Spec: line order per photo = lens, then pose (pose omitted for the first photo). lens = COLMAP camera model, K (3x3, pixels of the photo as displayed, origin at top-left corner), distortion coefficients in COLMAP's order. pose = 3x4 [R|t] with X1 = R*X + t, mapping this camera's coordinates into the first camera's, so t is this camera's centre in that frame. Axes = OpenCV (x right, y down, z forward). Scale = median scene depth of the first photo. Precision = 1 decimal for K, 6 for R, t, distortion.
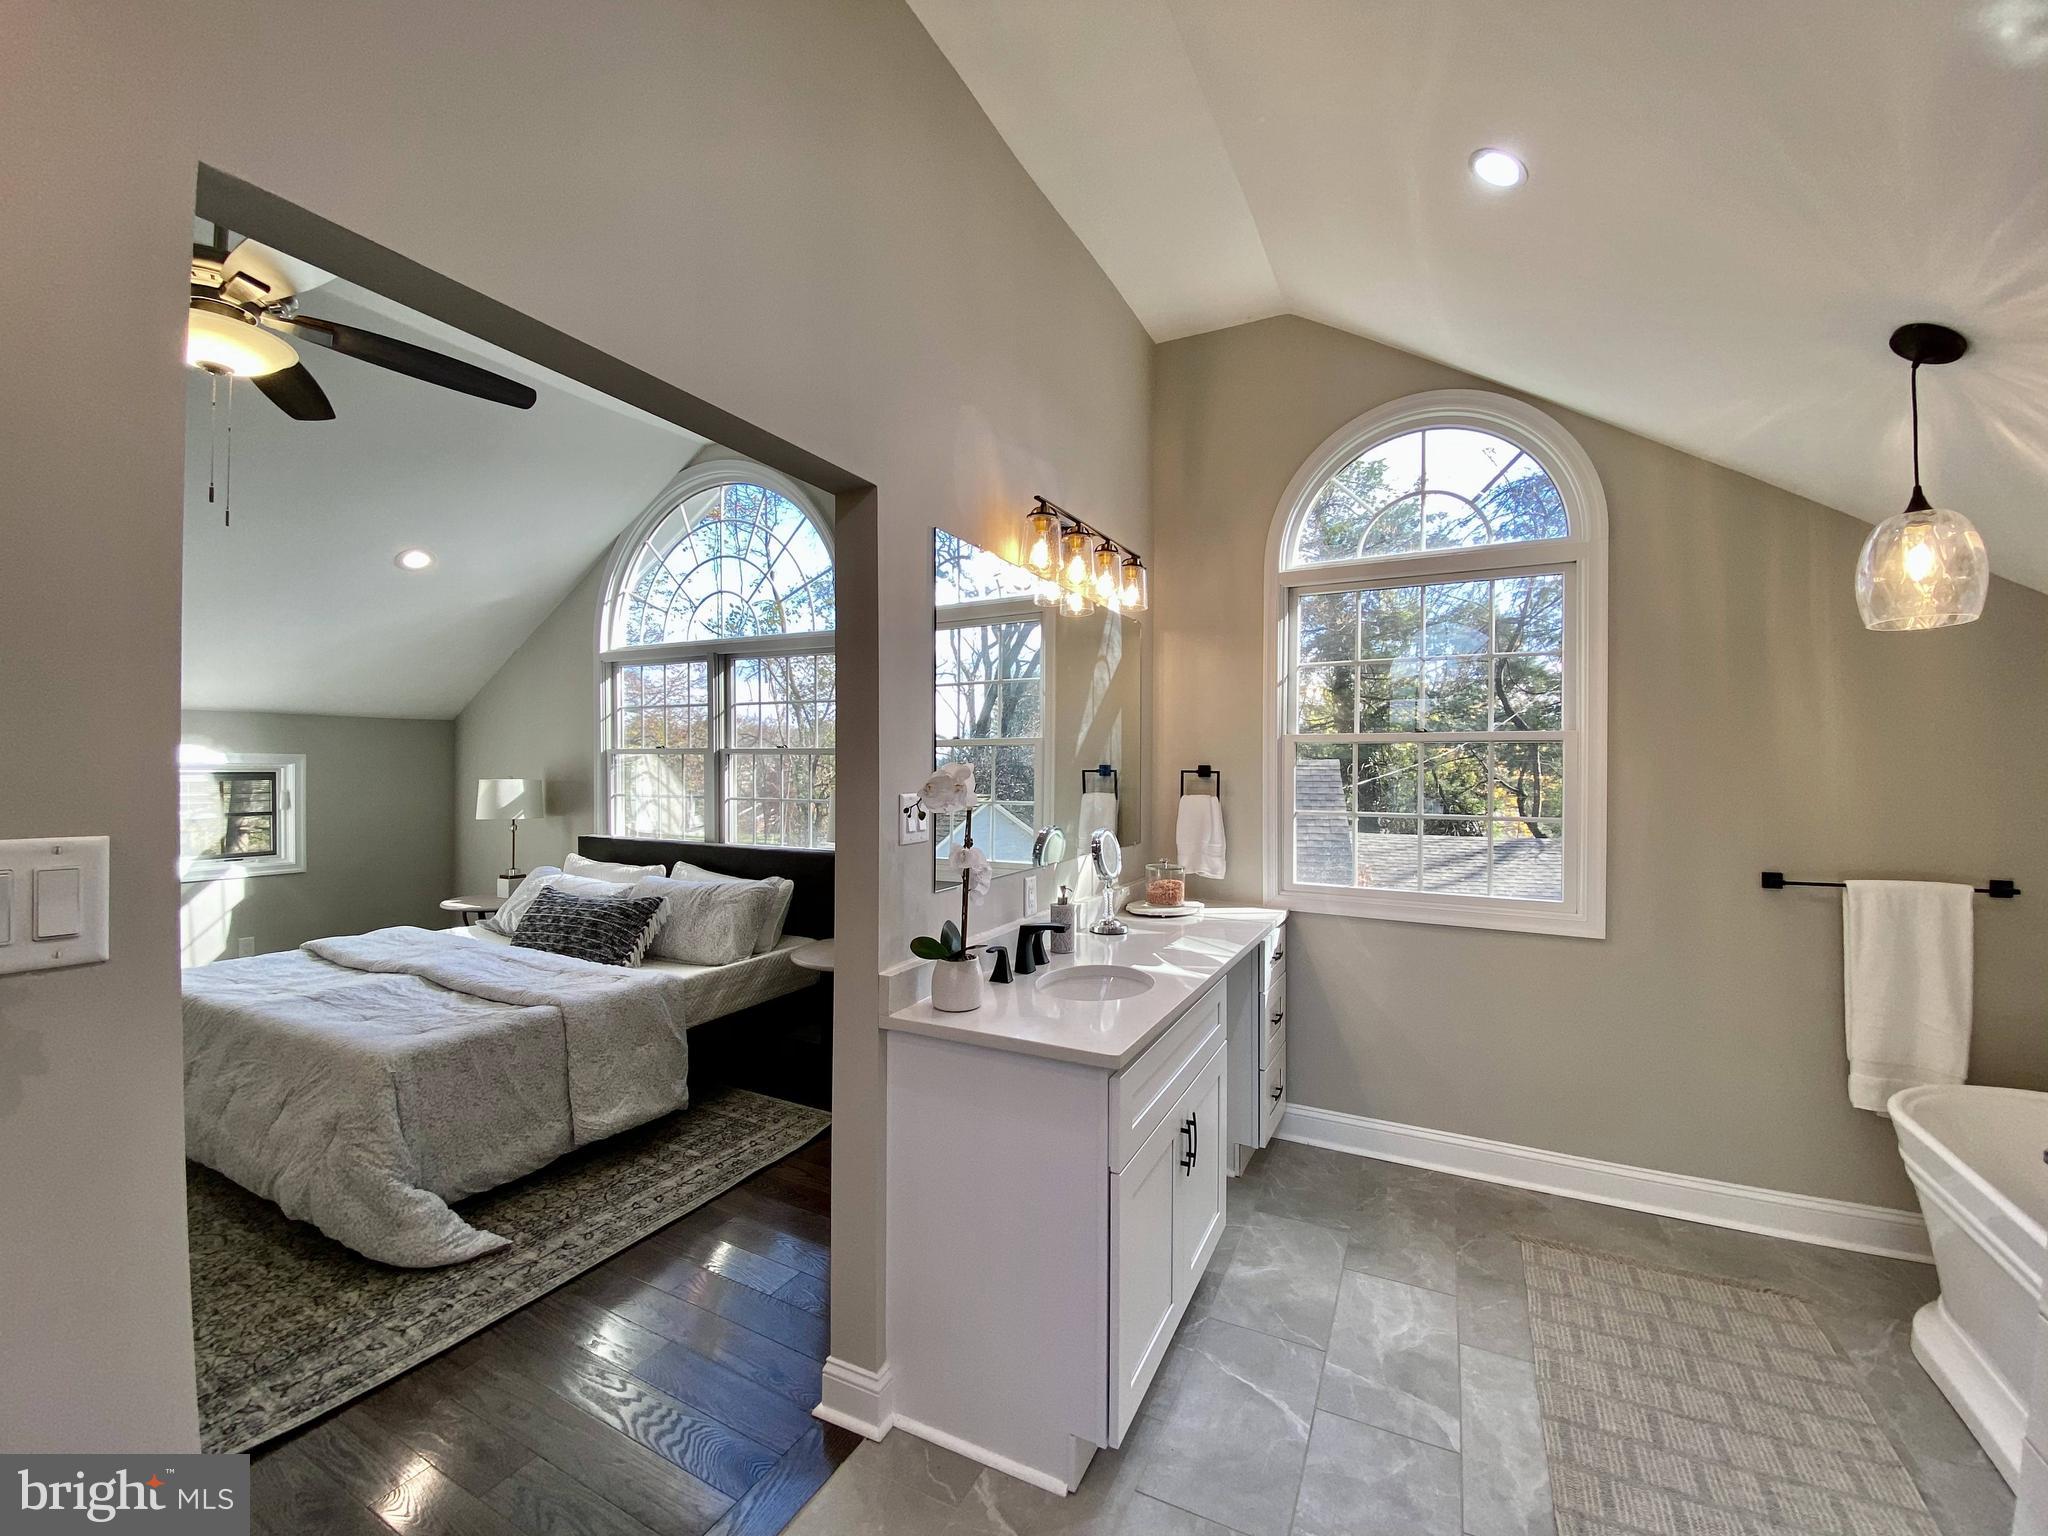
lens RADIAL K [[826.8, 0, 1024.0], [0, 826.8, 768.0], [0, 0, 1]] dist [0.019656, -0.021533]
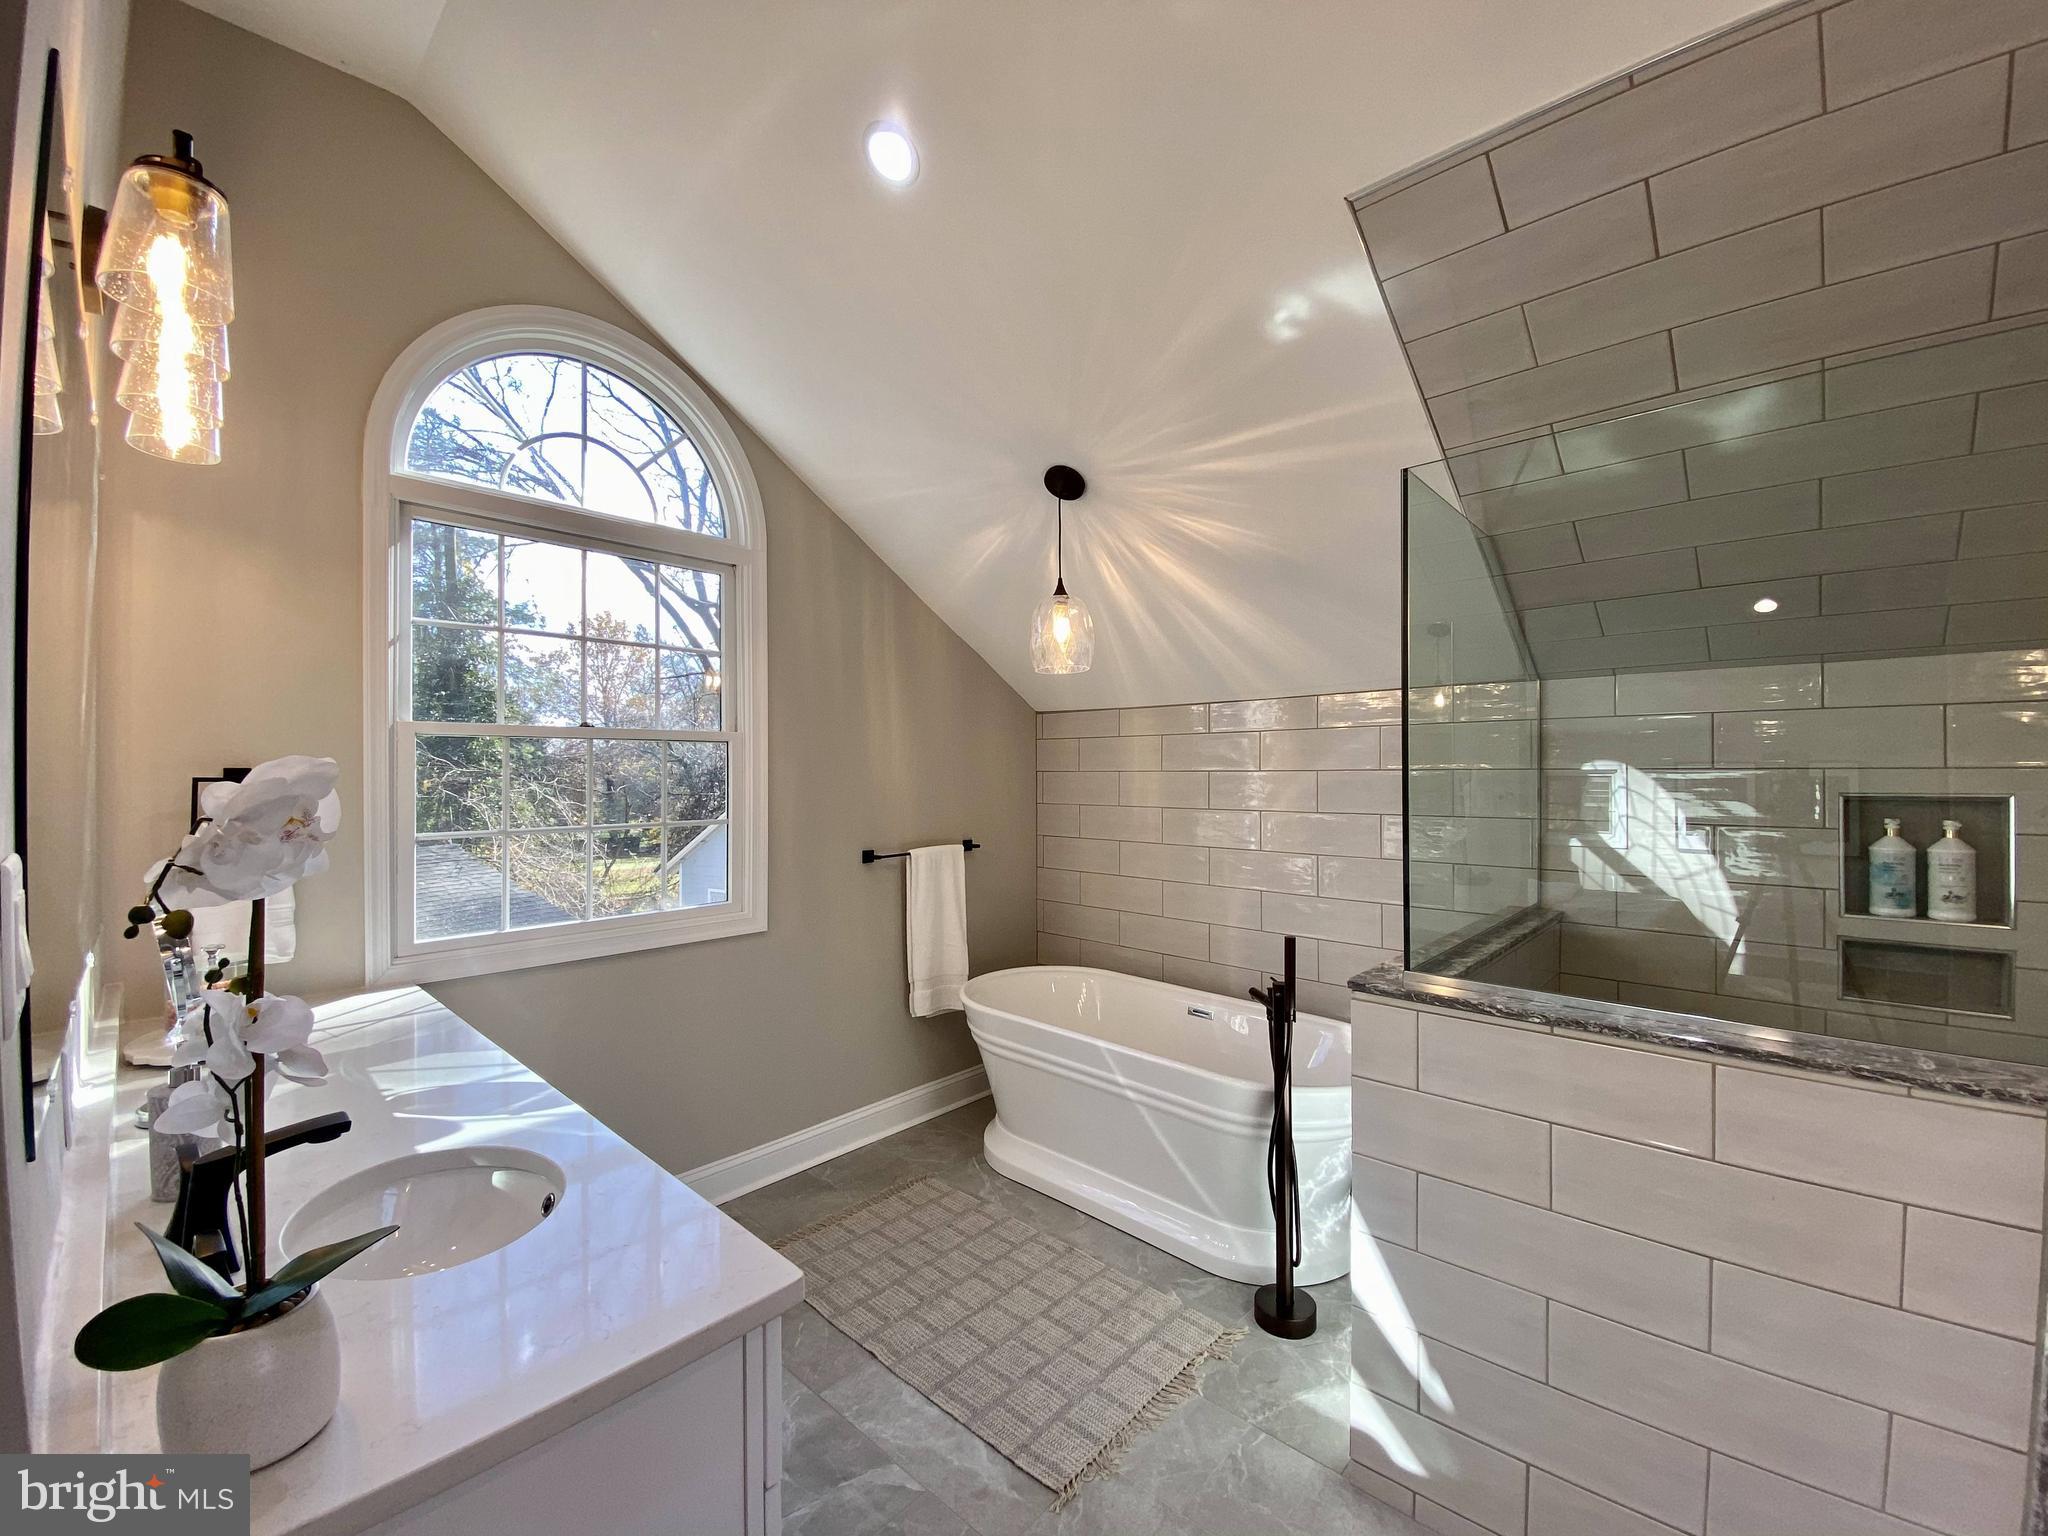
lens RADIAL K [[828.3, 0, 1028.9], [0, 828.3, 767.0], [0, 0, 1]] dist [0.038496, -0.031909]
pose [[0.272897, -0.004533, 0.962033, -0.193107], [0.006586, 0.999974, 0.002843, -0.002557], [-0.962021, 0.005560, 0.272920, 0.330187]]
